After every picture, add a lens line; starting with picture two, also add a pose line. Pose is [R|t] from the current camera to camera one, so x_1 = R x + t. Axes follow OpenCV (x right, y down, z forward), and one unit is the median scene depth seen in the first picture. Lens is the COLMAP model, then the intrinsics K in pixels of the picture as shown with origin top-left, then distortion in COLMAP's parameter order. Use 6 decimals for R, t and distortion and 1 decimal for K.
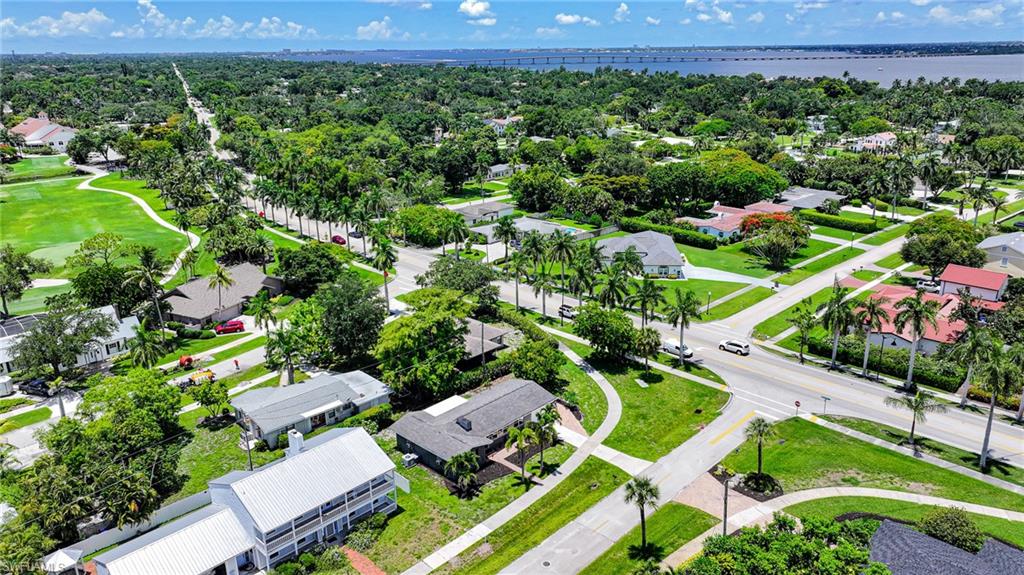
lens RADIAL K [[721.7, 0, 512.0], [0, 721.7, 287.5], [0, 0, 1]] dist [0.002182, 0.004958]
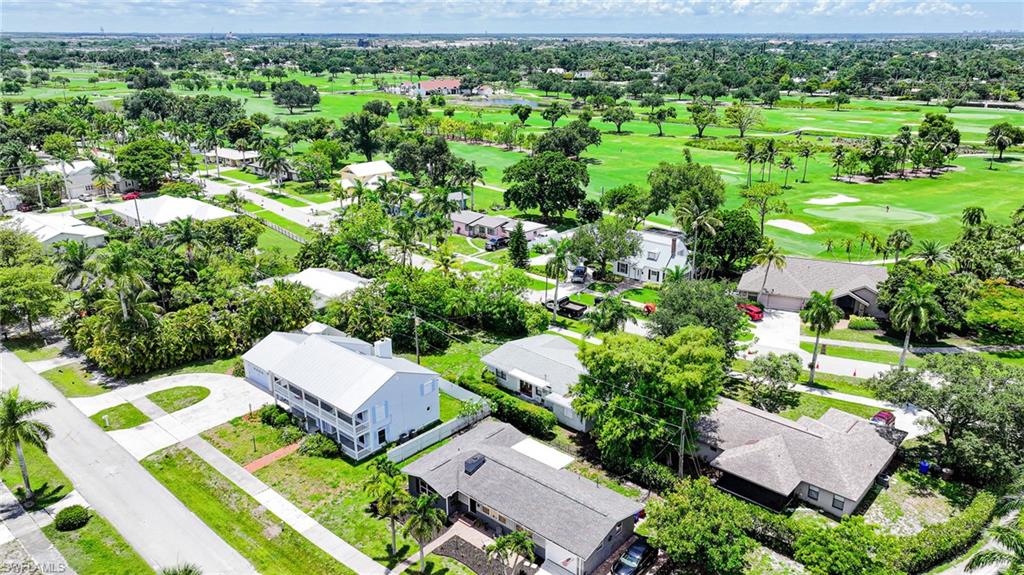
lens RADIAL K [[729.4, 0, 512.0], [0, 729.4, 287.5], [0, 0, 1]] dist [0.005528, 0.002137]
pose [[0.038020, 0.342654, -0.938692, 0.578158], [-0.314966, 0.895598, 0.314166, -0.222060], [0.948341, 0.283711, 0.141975, 0.877646]]
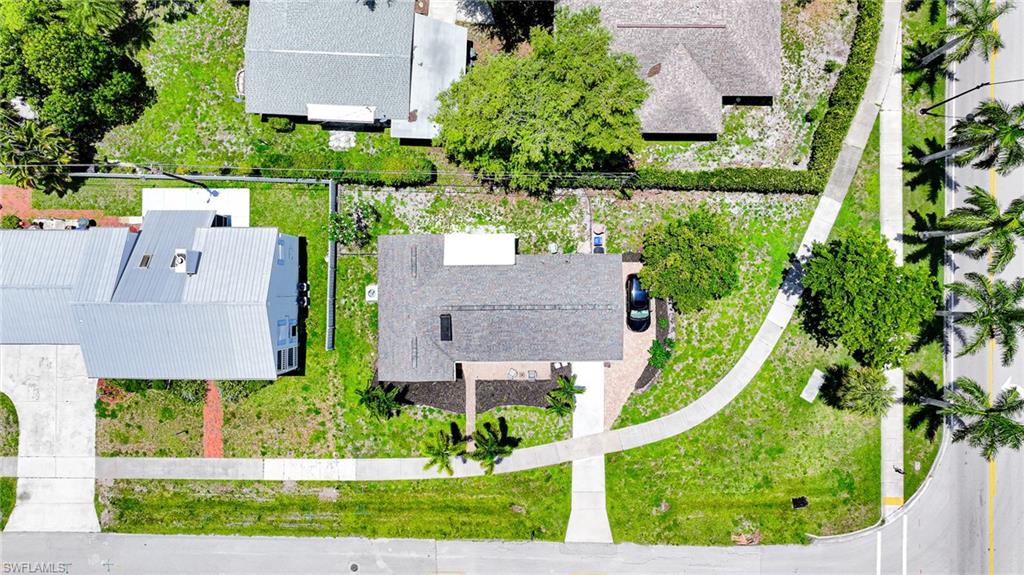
lens RADIAL K [[721.7, 0, 512.0], [0, 721.7, 287.5], [0, 0, 1]] dist [0.002182, 0.004958]
pose [[0.694031, 0.719844, -0.012046, -0.043497], [-0.216500, 0.224635, 0.950088, -0.459261], [0.686621, -0.656783, 0.311750, 0.859588]]
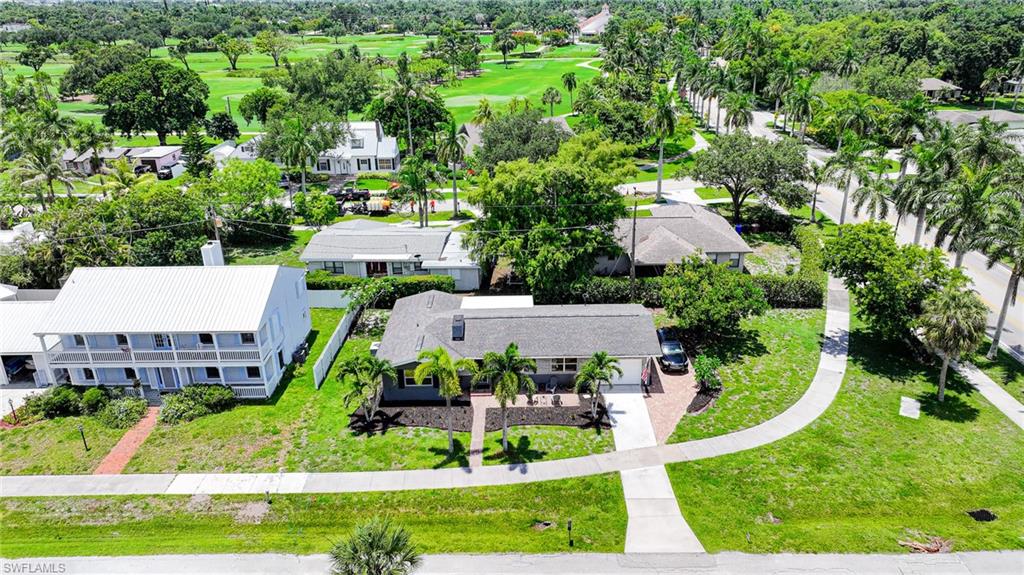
lens RADIAL K [[723.4, 0, 515.9], [0, 723.4, 285.8], [0, 0, 1]] dist [0.002650, 0.010305]
pose [[0.691760, 0.276013, -0.667297, 0.354446], [-0.223682, 0.960522, 0.165418, 0.046378], [0.686611, 0.034833, 0.726190, 0.597978]]
